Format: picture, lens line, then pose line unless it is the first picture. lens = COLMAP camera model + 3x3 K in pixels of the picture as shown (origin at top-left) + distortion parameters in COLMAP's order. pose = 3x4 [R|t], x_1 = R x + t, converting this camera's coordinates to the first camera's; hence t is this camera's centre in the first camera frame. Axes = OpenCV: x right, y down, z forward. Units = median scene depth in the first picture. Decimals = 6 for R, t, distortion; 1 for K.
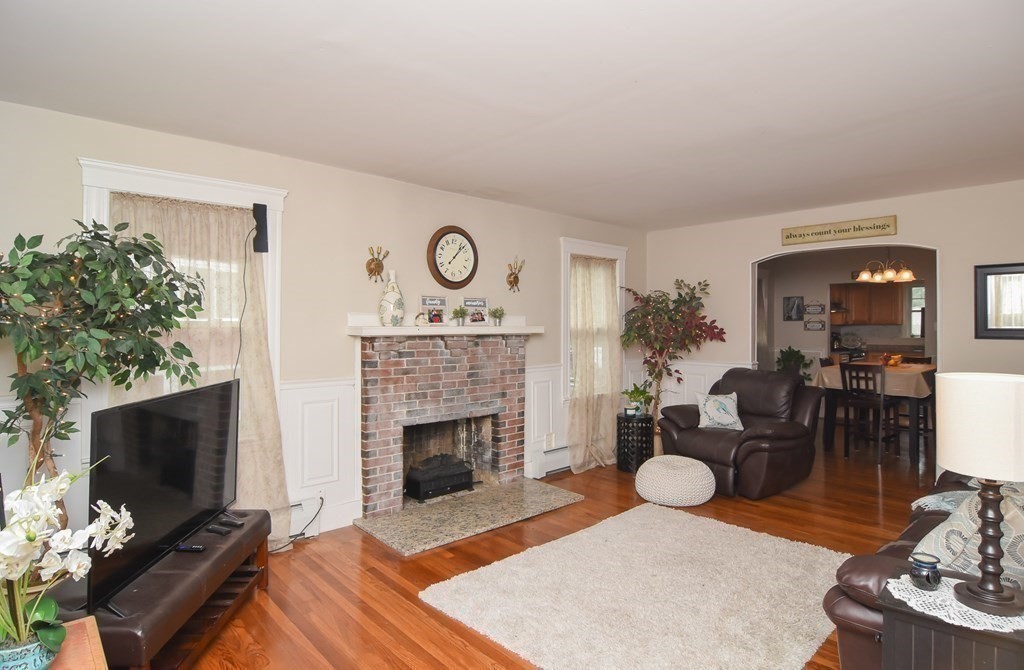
lens RADIAL K [[546.8, 0, 508.5], [0, 546.8, 324.8], [0, 0, 1]] dist [-0.014392, -0.001080]
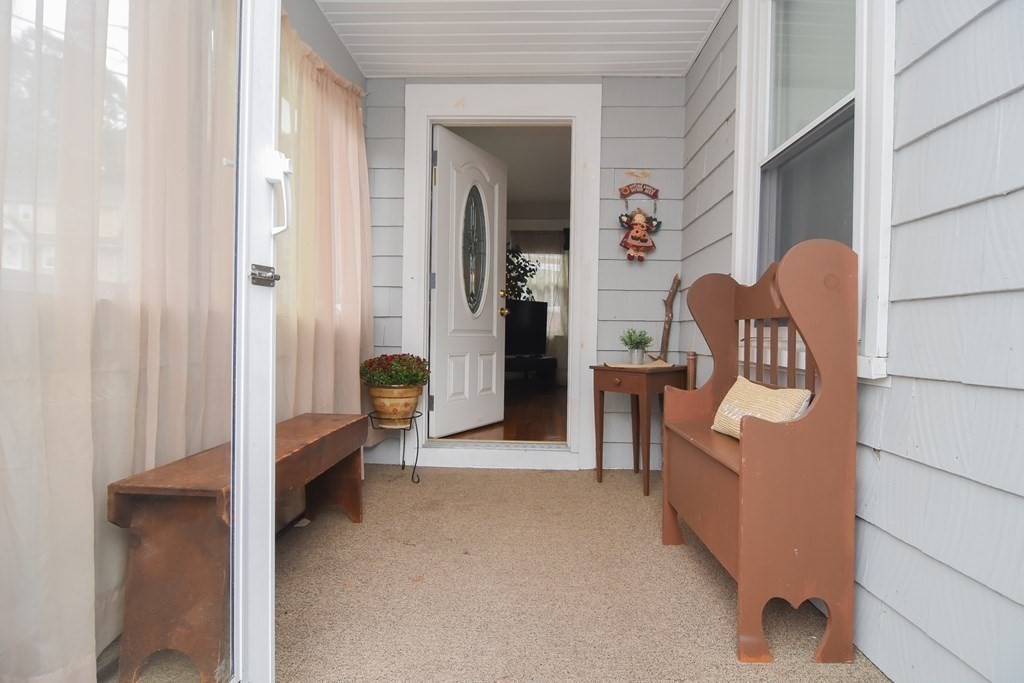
lens RADIAL K [[547.0, 0, 511.5], [0, 547.0, 341.3], [0, 0, 1]] dist [-0.011861, -0.007747]
pose [[0.710905, 0.012337, -0.703180, 0.684332], [-0.007651, 0.999923, 0.009809, 0.155121], [0.703247, -0.001593, 0.710944, -0.522489]]
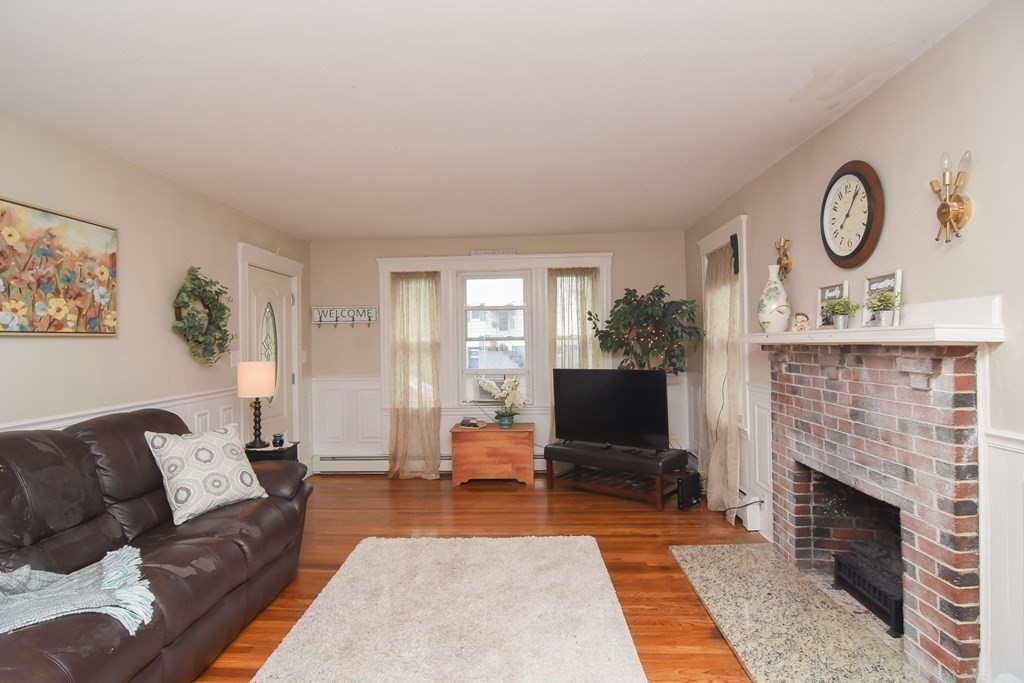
lens RADIAL K [[547.0, 0, 507.0], [0, 547.0, 342.2], [0, 0, 1]] dist [-0.011861, -0.007747]
pose [[-0.710166, 0.009572, -0.703969, 0.554373], [0.019918, 0.999780, -0.006500, 0.011920], [0.703752, -0.018638, -0.710201, 1.085585]]
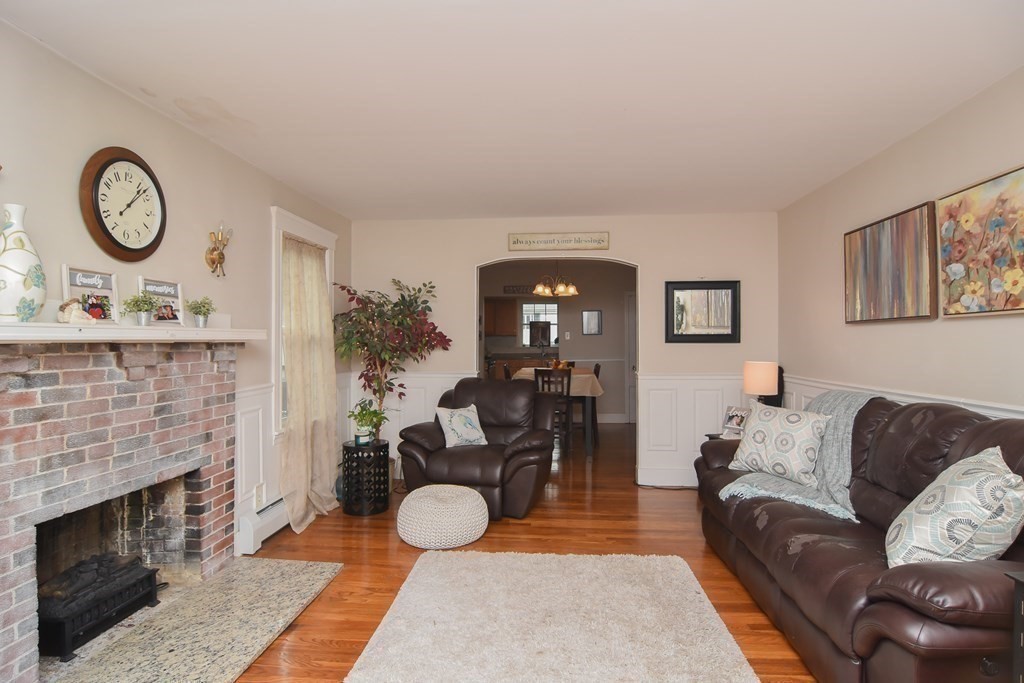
lens RADIAL K [[547.0, 0, 509.8], [0, 547.0, 339.4], [0, 0, 1]] dist [-0.011861, -0.007747]
pose [[0.739015, -0.001168, 0.673688, -0.174472], [0.001140, 0.999999, 0.000483, 0.014731], [-0.673688, 0.000411, 0.739016, 0.297290]]
